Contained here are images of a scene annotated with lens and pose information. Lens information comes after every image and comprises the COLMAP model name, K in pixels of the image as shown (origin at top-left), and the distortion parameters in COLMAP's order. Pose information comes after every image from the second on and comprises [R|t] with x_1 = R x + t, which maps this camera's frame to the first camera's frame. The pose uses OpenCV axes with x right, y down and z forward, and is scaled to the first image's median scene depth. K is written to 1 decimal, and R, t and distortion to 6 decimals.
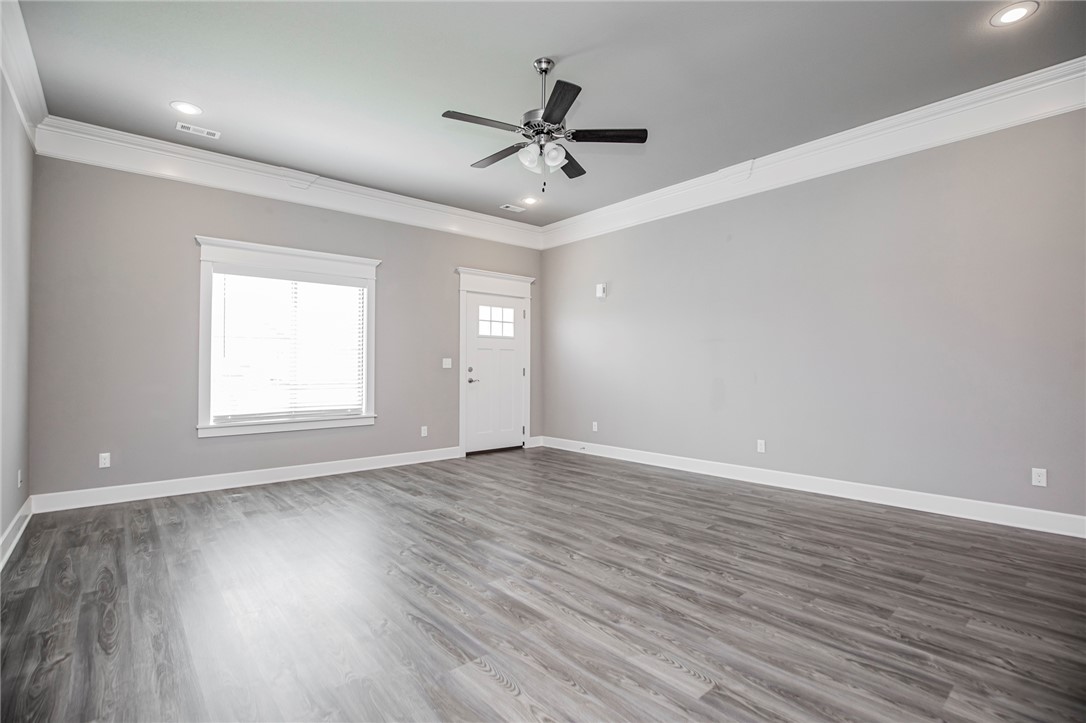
lens RADIAL K [[520.1, 0, 544.1], [0, 520.1, 364.1], [0, 0, 1]] dist [-0.001768, -0.000264]
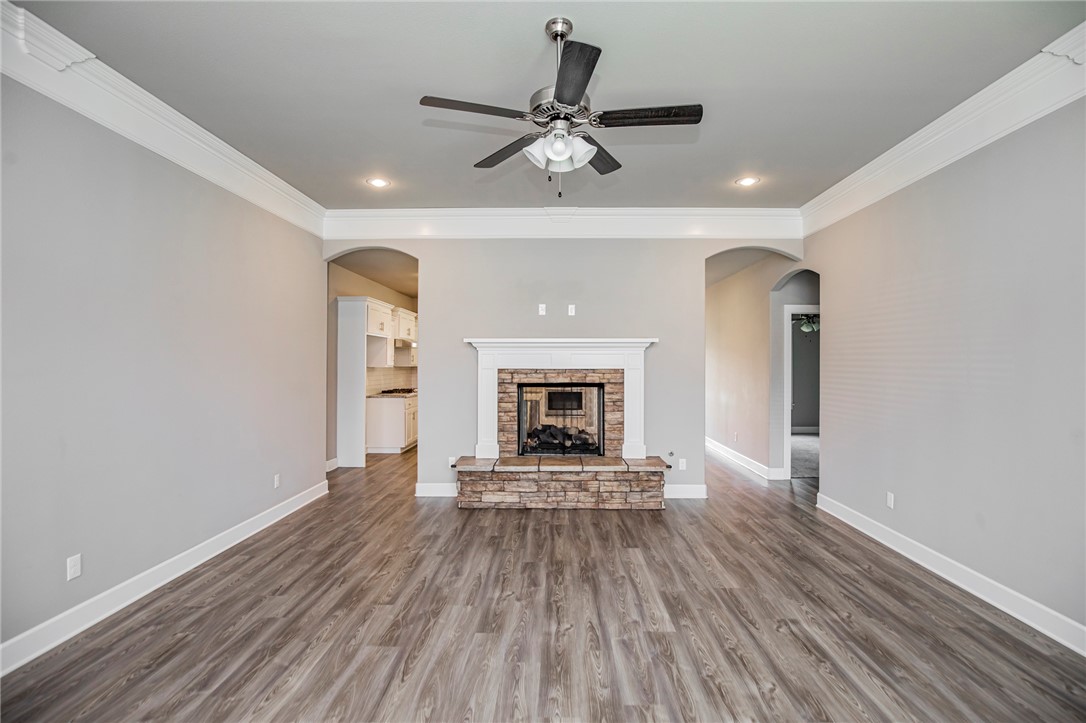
lens RADIAL K [[520.1, 0, 542.8], [0, 520.1, 362.2], [0, 0, 1]] dist [-0.001768, -0.000264]
pose [[-0.750637, 0.002752, 0.660709, -0.589435], [-0.006309, 0.999916, -0.011333, -0.107530], [-0.660684, -0.012676, -0.750557, 1.931058]]
